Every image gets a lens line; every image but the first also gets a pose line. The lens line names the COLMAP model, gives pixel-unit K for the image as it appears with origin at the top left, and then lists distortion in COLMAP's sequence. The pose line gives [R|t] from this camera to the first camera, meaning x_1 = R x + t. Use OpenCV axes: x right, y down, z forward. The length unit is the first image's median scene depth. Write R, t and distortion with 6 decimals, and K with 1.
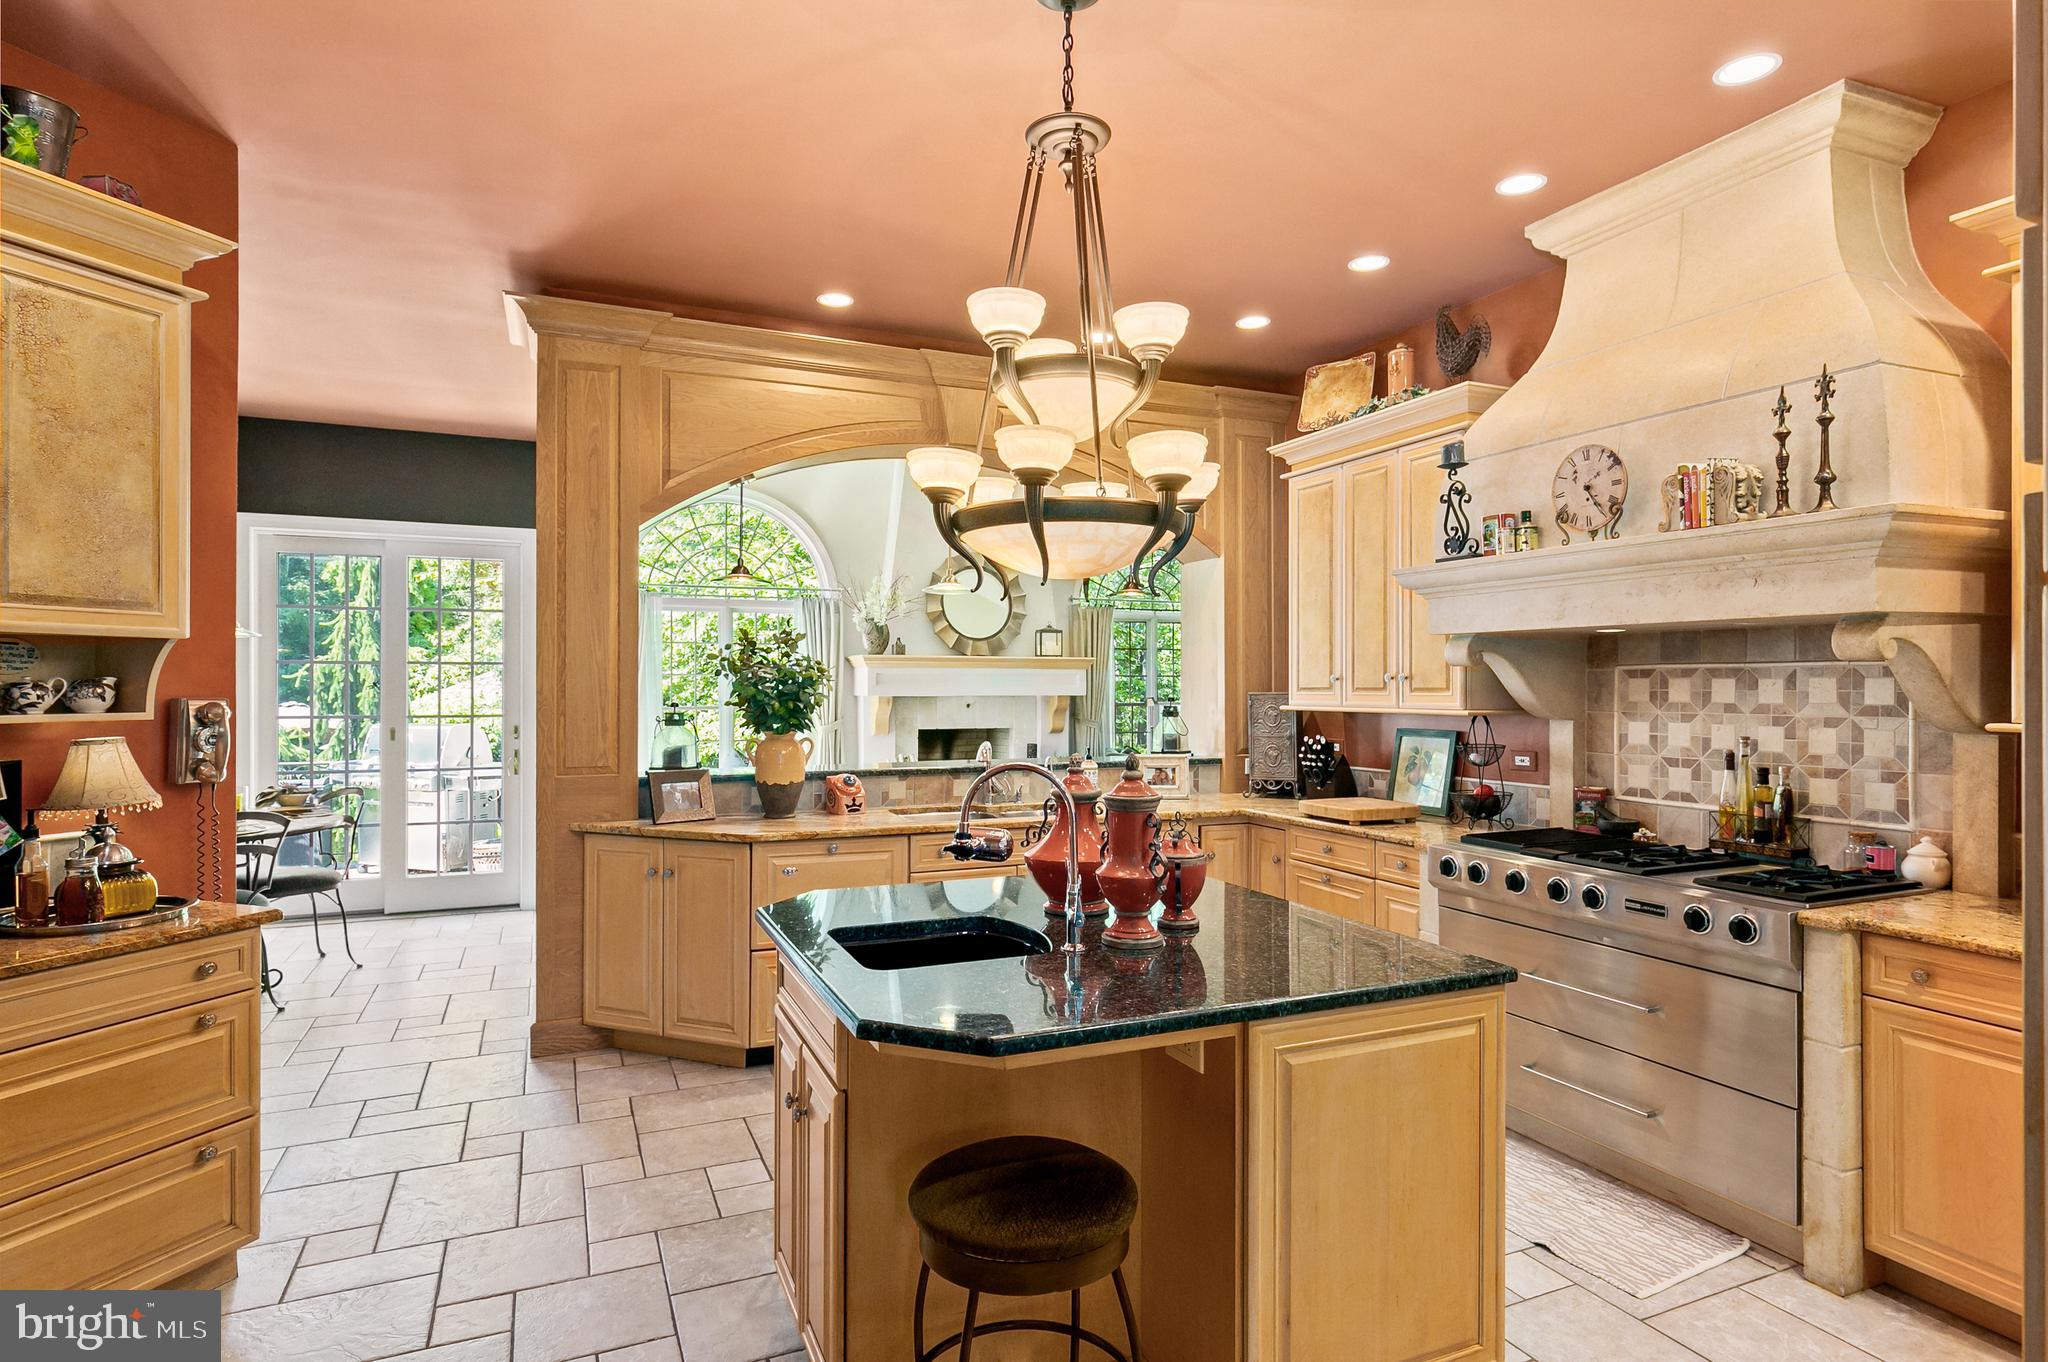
lens RADIAL K [[1107.8, 0, 1022.1], [0, 1107.8, 674.9], [0, 0, 1]] dist [-0.001371, 0.000577]
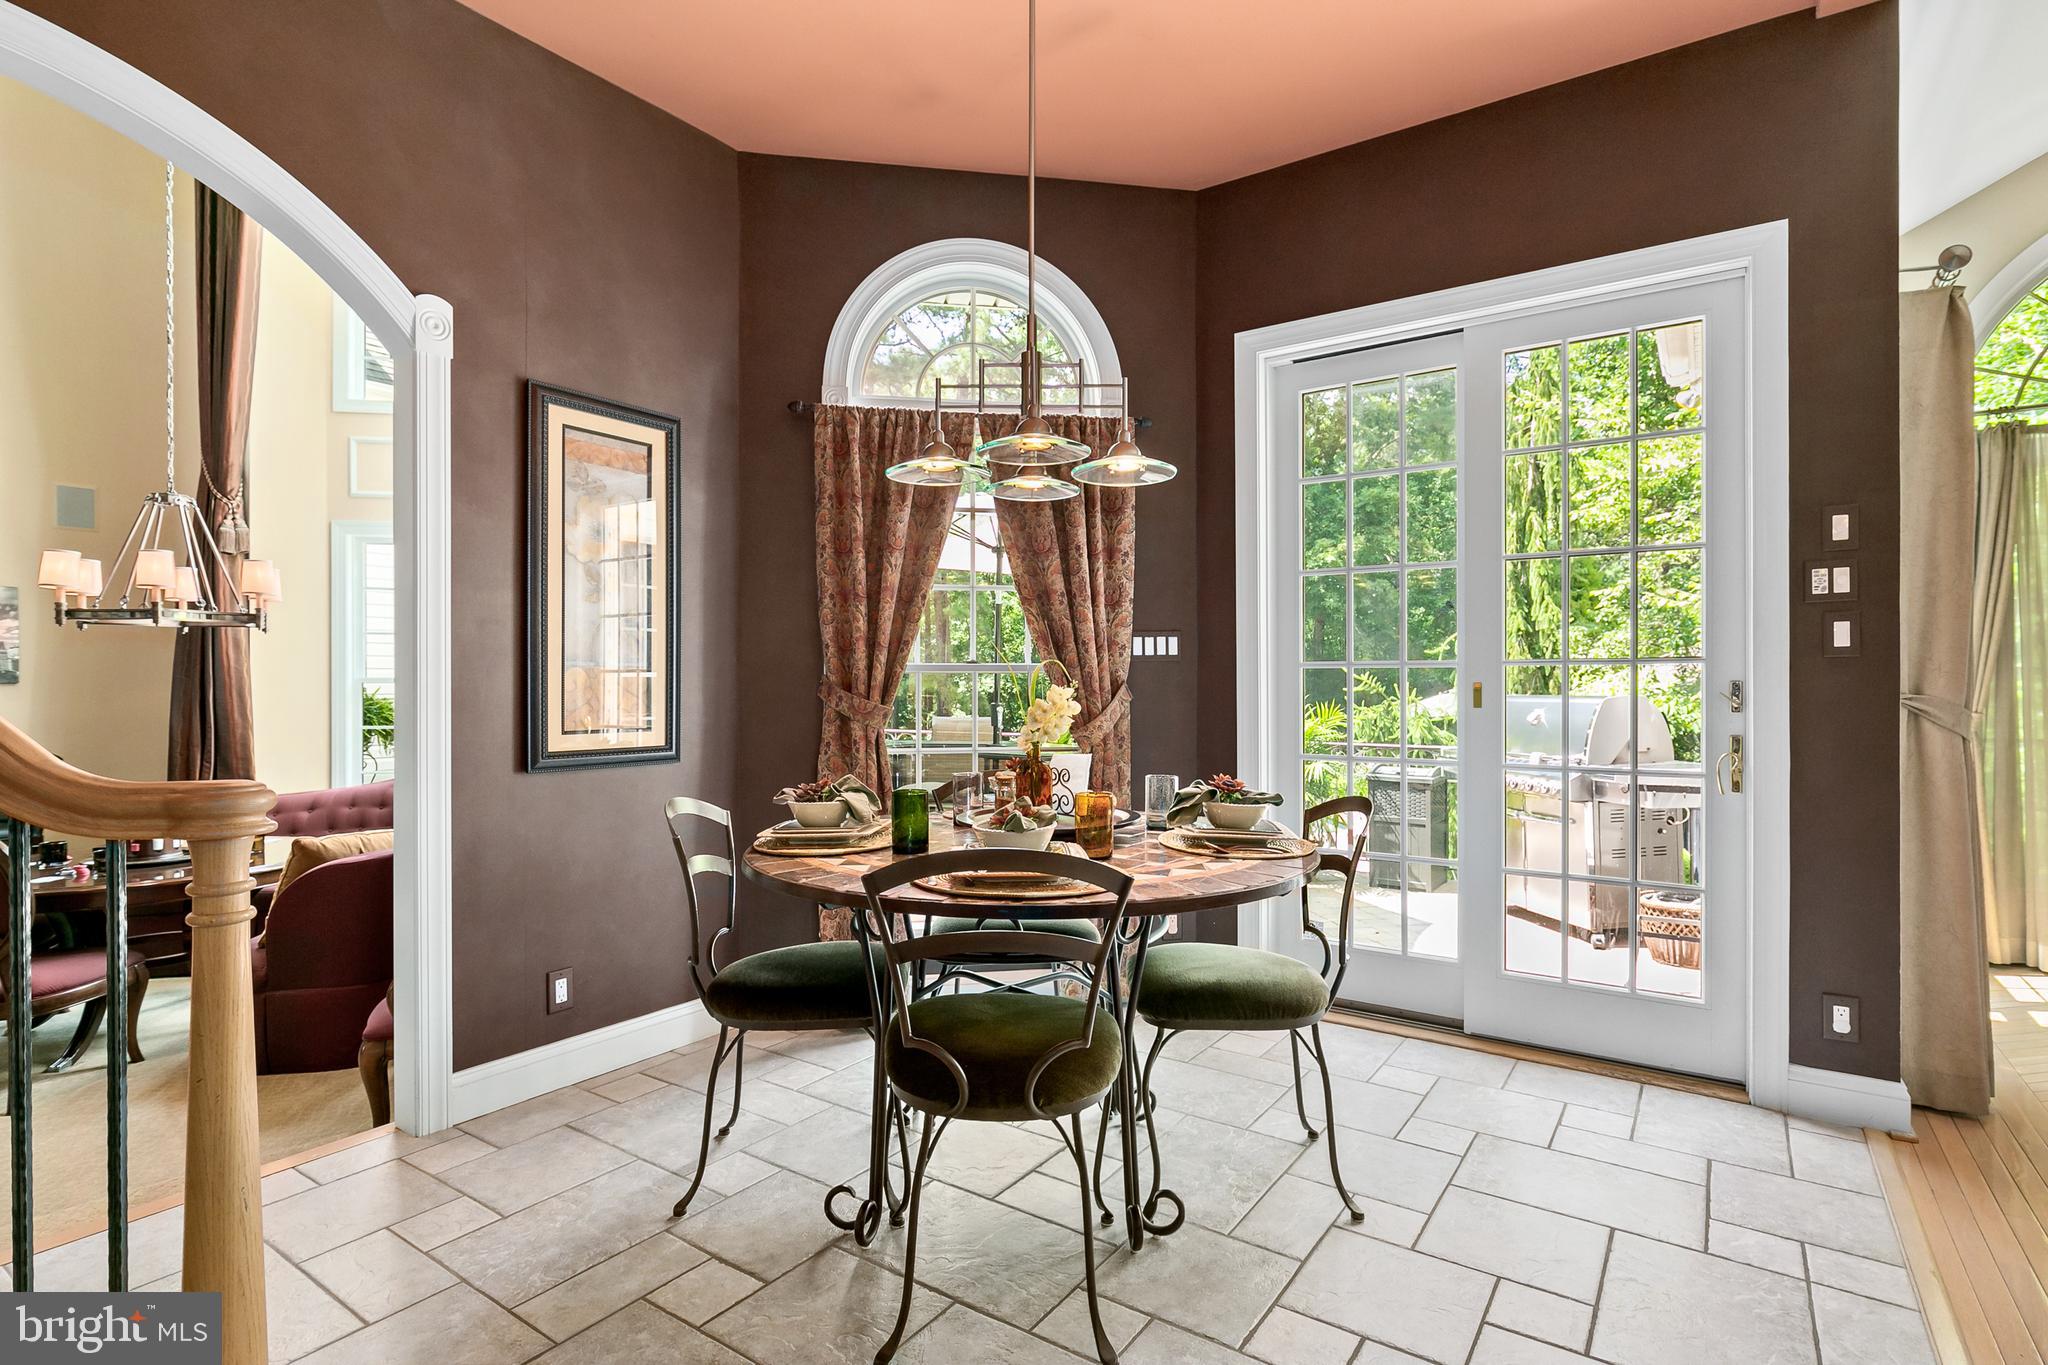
lens RADIAL K [[1003.1, 0, 1028.4], [0, 1003.1, 693.5], [0, 0, 1]] dist [-0.012505, -0.000029]
pose [[0.537814, 0.007578, -0.843029, -0.621192], [0.007502, 0.999877, 0.013774, 0.098980], [0.843030, -0.013732, 0.537691, 1.246496]]
